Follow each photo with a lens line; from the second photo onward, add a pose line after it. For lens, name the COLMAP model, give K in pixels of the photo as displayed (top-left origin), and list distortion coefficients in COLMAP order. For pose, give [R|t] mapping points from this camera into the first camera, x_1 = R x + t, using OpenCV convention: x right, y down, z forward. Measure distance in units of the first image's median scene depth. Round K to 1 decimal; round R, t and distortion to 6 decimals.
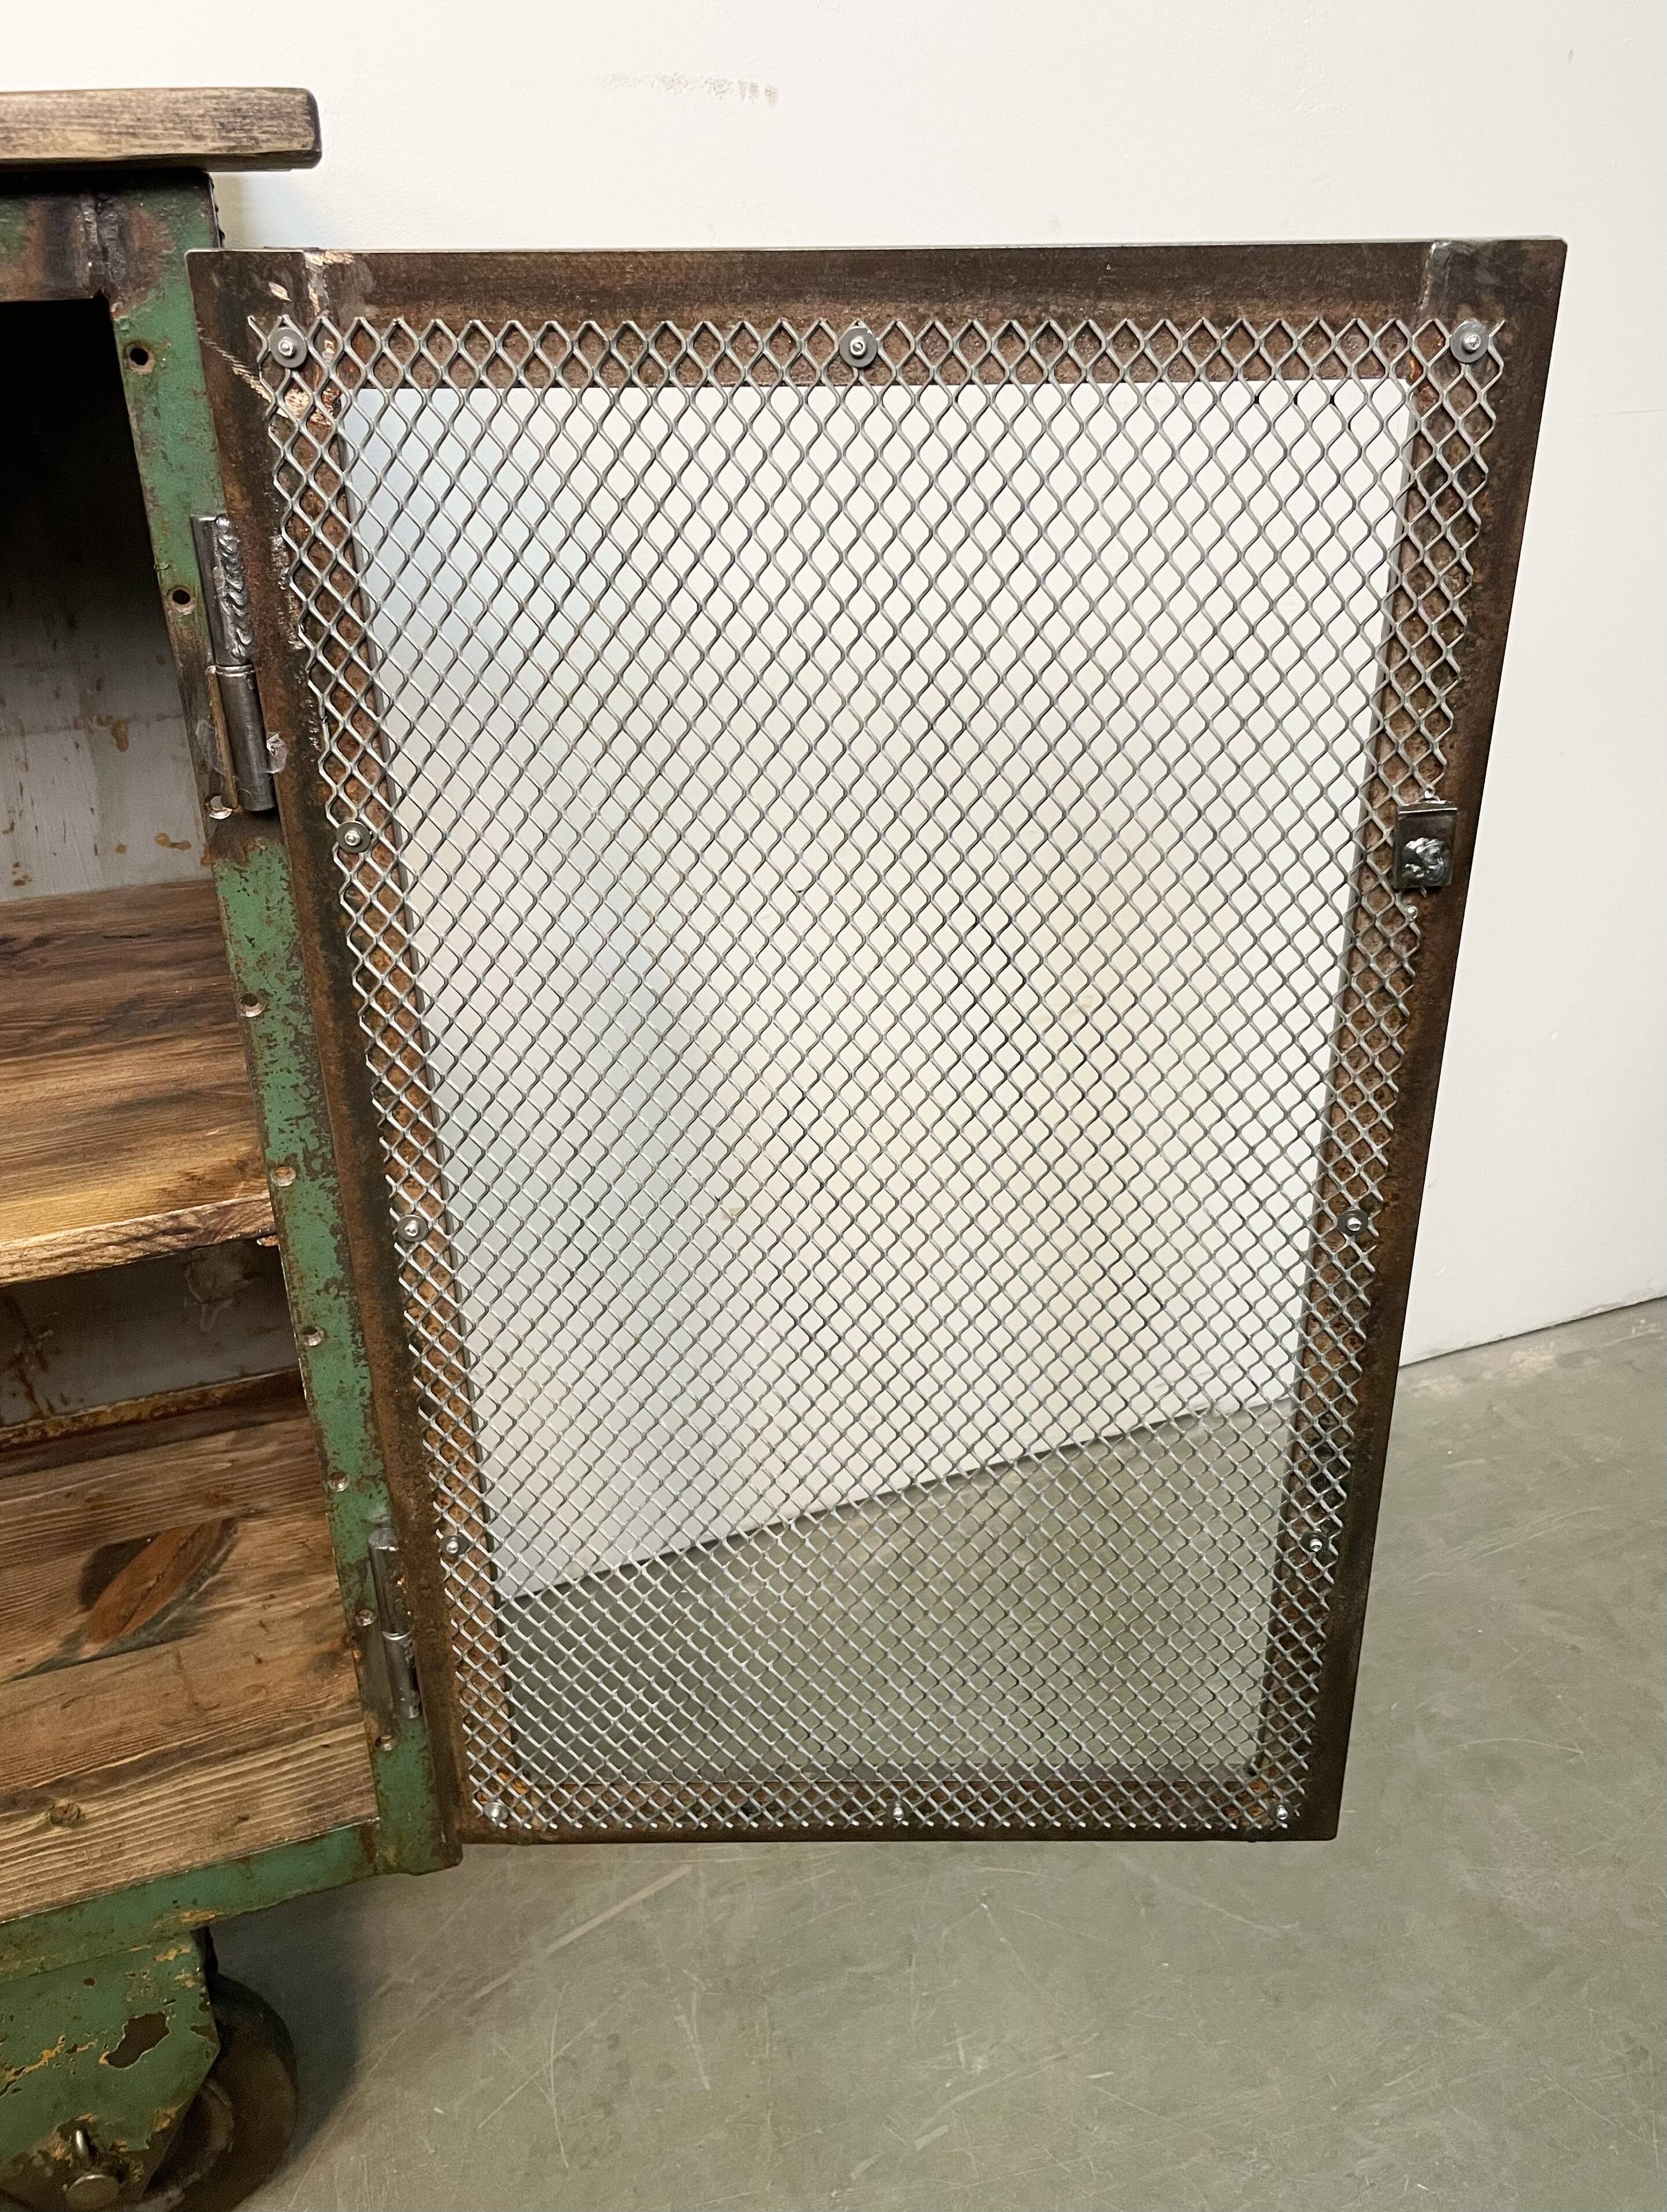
lens RADIAL K [[1758.7, 0, 881.1], [0, 1758.7, 1046.1], [0, 0, 1]] dist [0.091556, -0.126755]
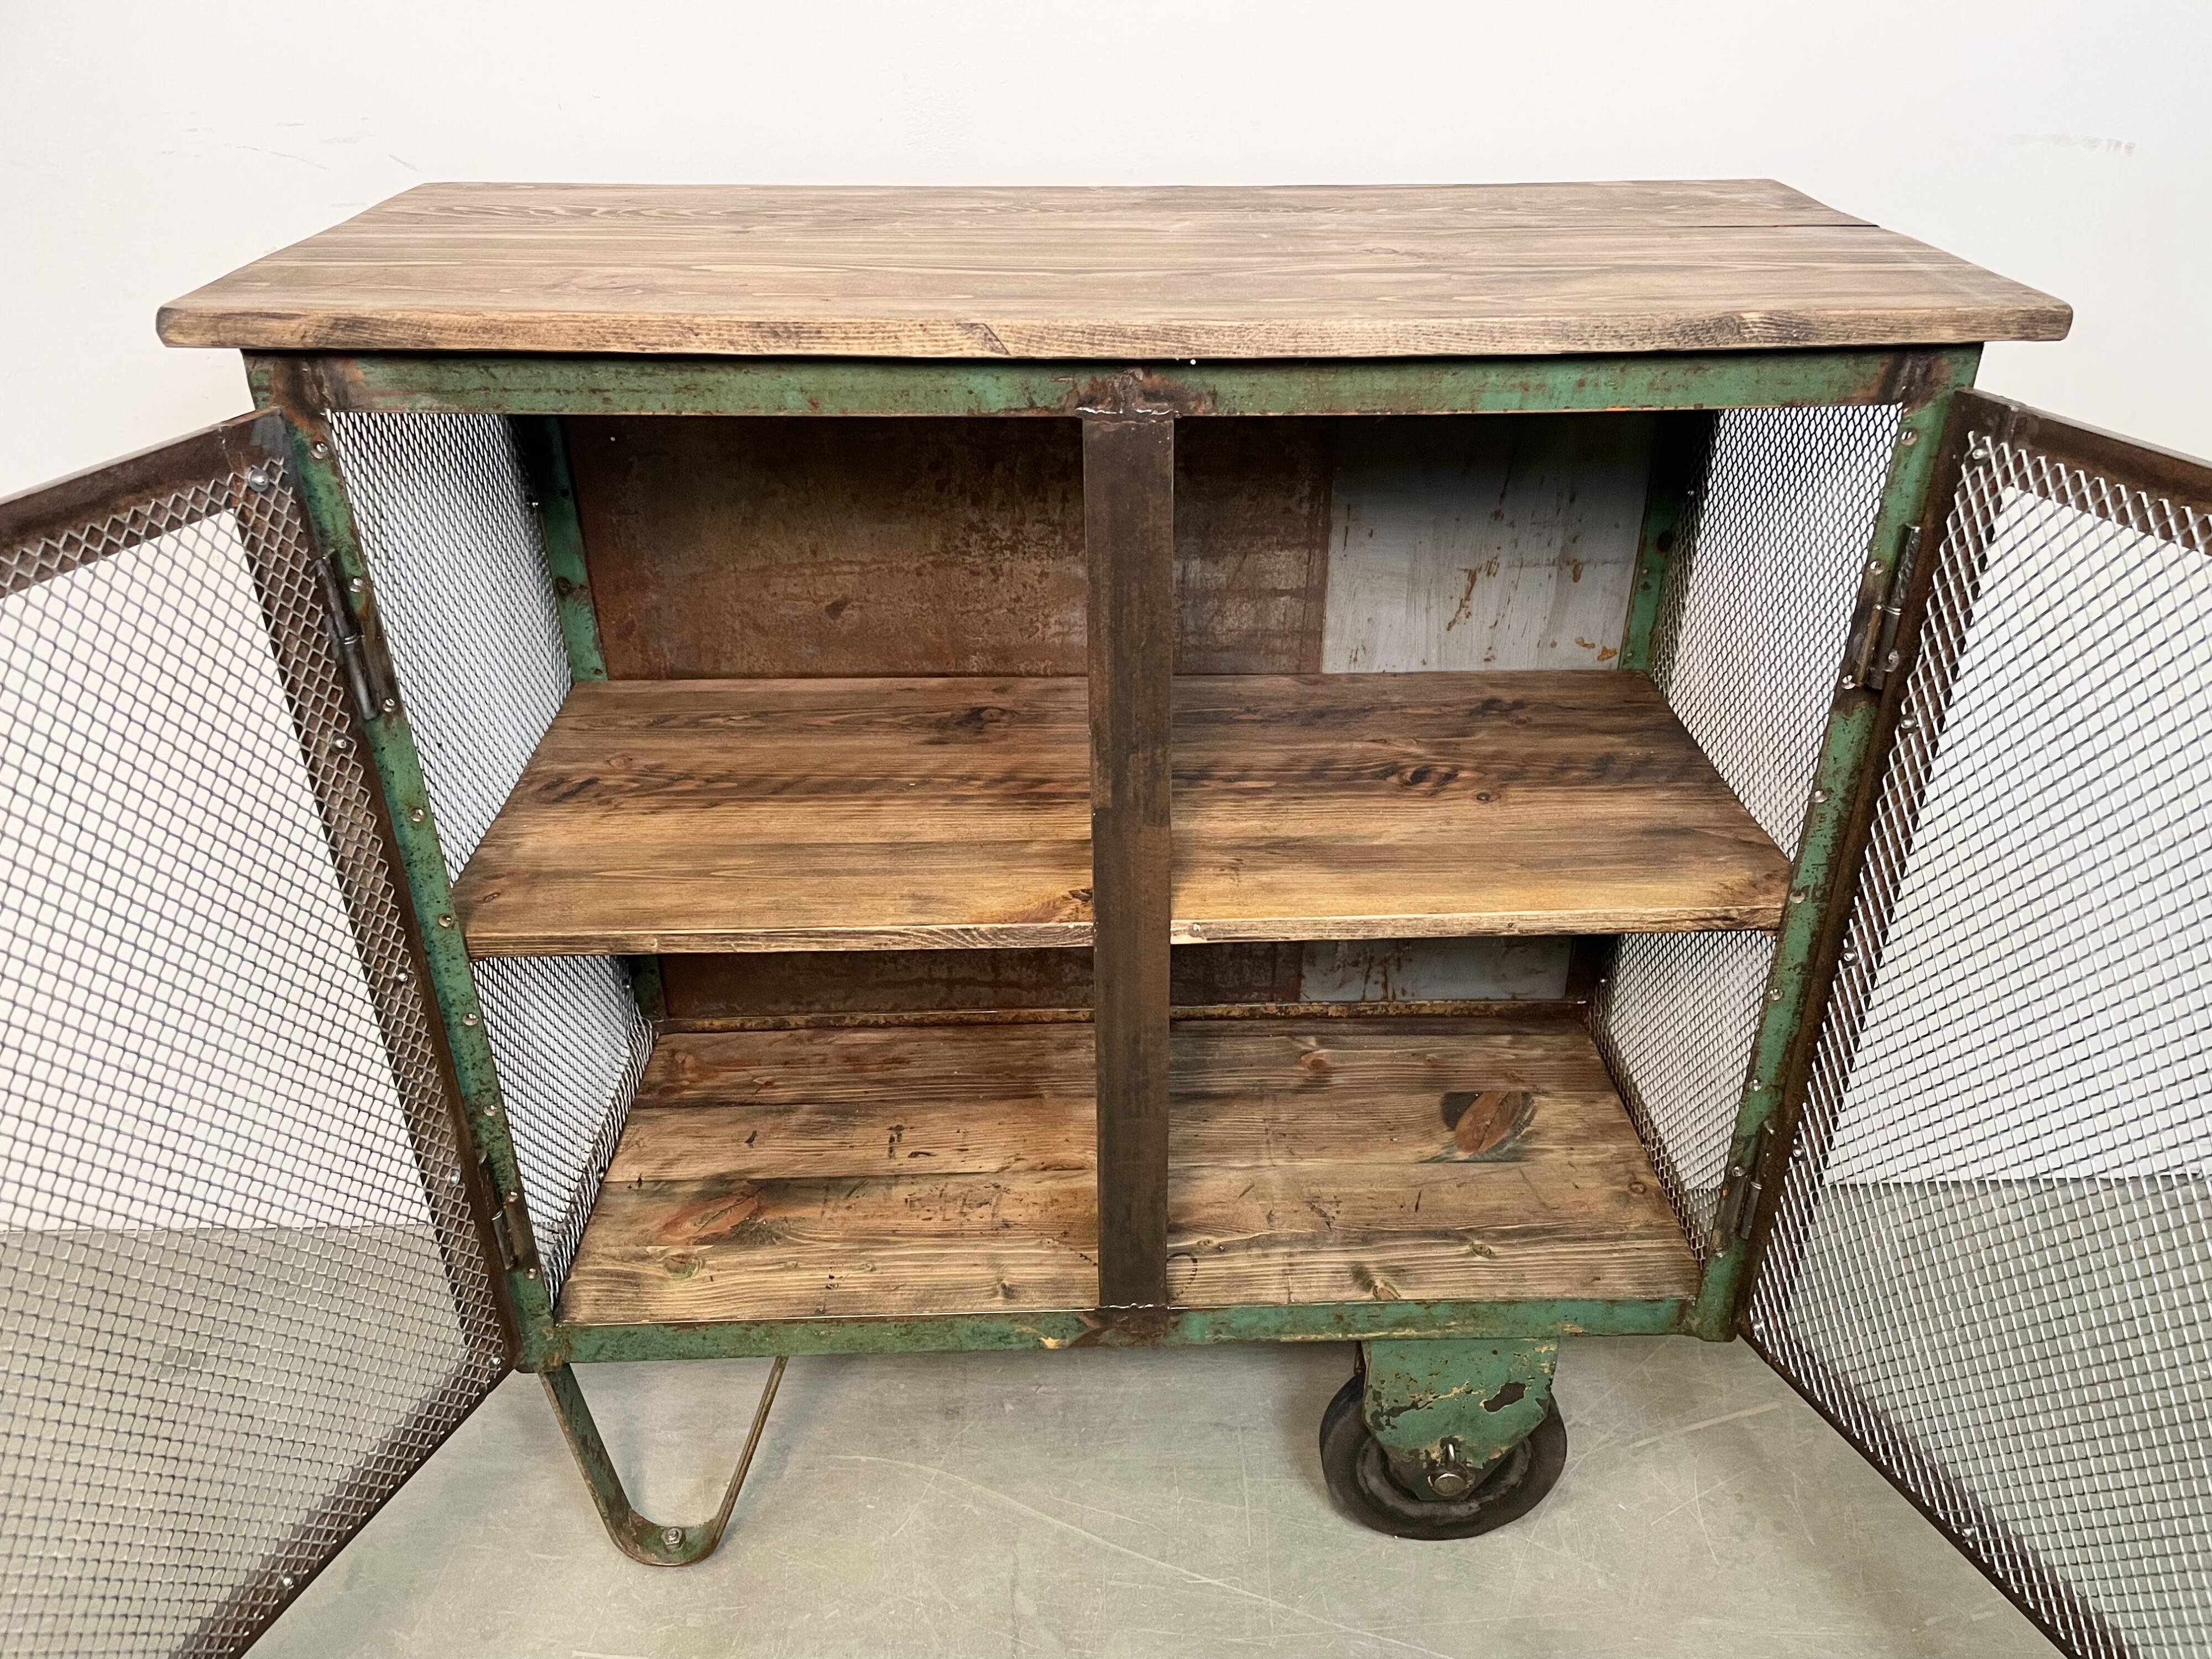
lens RADIAL K [[1683.3, 0, 1133.4], [0, 1683.3, 851.1], [0, 0, 1]] dist [0.085434, -0.116737]
pose [[0.948352, 0.162540, -0.272415, -0.339684], [-0.143046, 0.985607, 0.090092, -0.015399], [0.283138, -0.046471, 0.957953, -0.462811]]
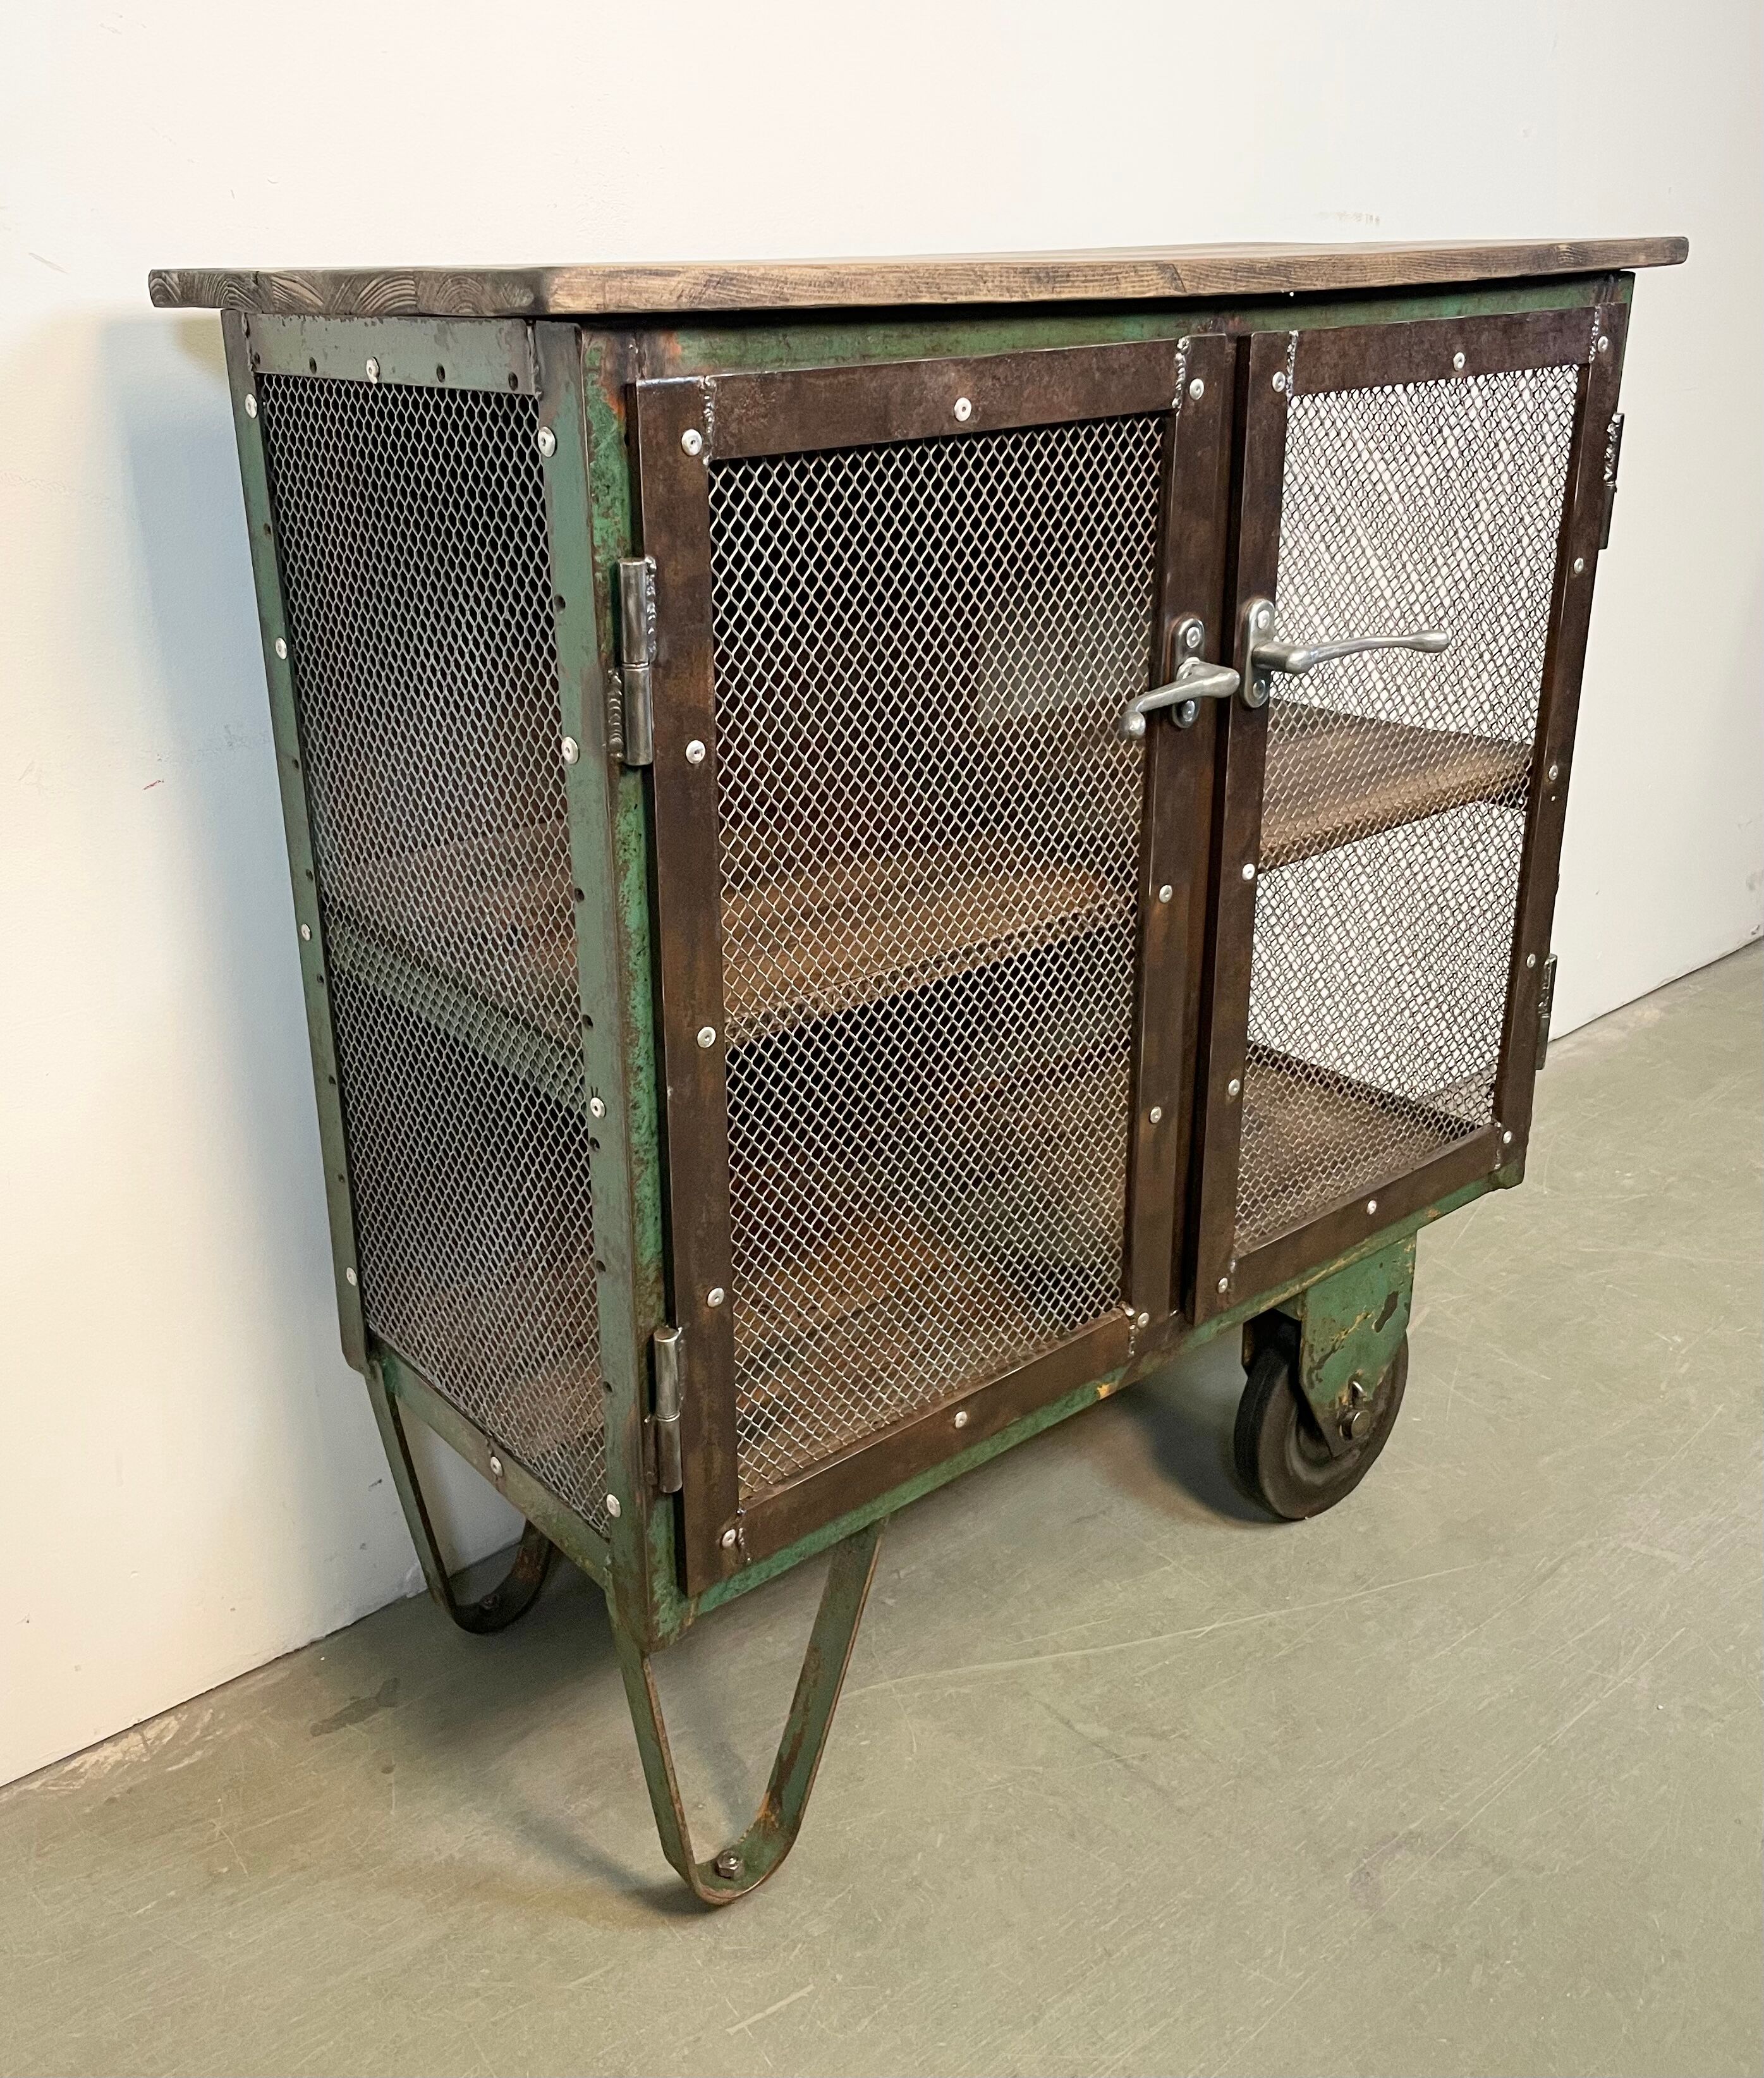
lens RADIAL K [[1945.2, 0, 850.0], [0, 1945.2, 942.4], [0, 0, 1]] dist [0.096606, -0.134765]
pose [[0.943203, -0.123555, 0.308386, -1.233389], [0.154161, 0.985053, -0.076840, 0.233696], [-0.294282, 0.120017, 0.948153, -0.581792]]
